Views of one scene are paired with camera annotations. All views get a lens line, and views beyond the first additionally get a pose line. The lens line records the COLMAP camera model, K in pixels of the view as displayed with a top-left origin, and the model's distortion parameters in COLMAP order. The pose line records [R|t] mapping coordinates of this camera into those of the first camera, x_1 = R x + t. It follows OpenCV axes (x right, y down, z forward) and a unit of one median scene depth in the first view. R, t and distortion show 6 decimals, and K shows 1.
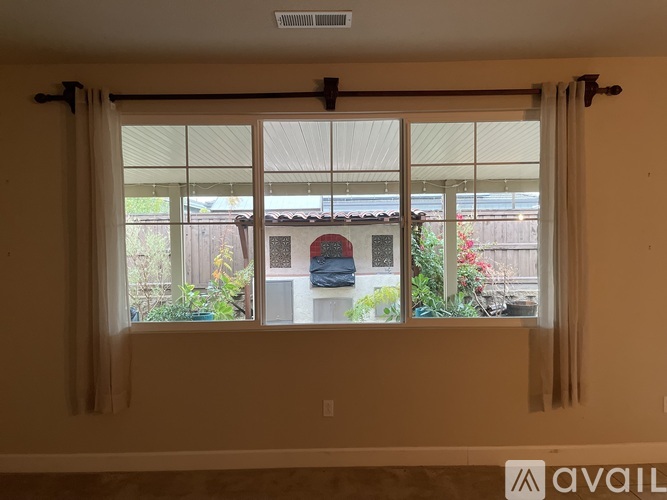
lens RADIAL K [[508.6, 0, 333.5], [0, 508.6, 250.0], [0, 0, 1]] dist [0.007416, 0.001609]
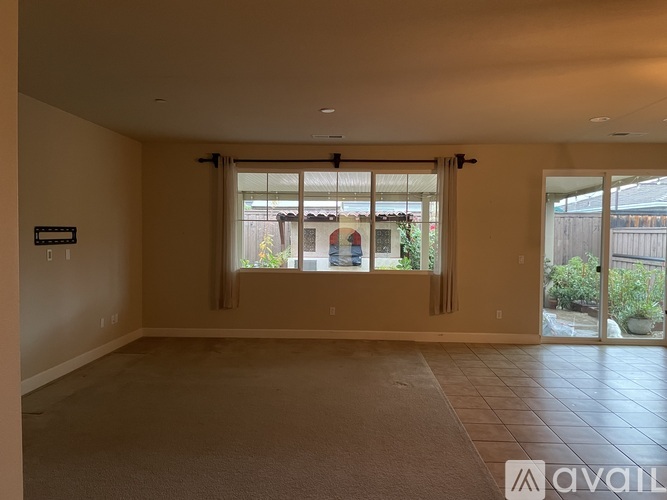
lens RADIAL K [[508.6, 0, 333.5], [0, 508.6, 250.0], [0, 0, 1]] dist [0.007416, 0.001609]
pose [[0.998605, 0.024759, -0.046641, 0.082225], [-0.024220, 0.999633, 0.012103, 0.035523], [0.046924, -0.010956, 0.998838, -1.039105]]
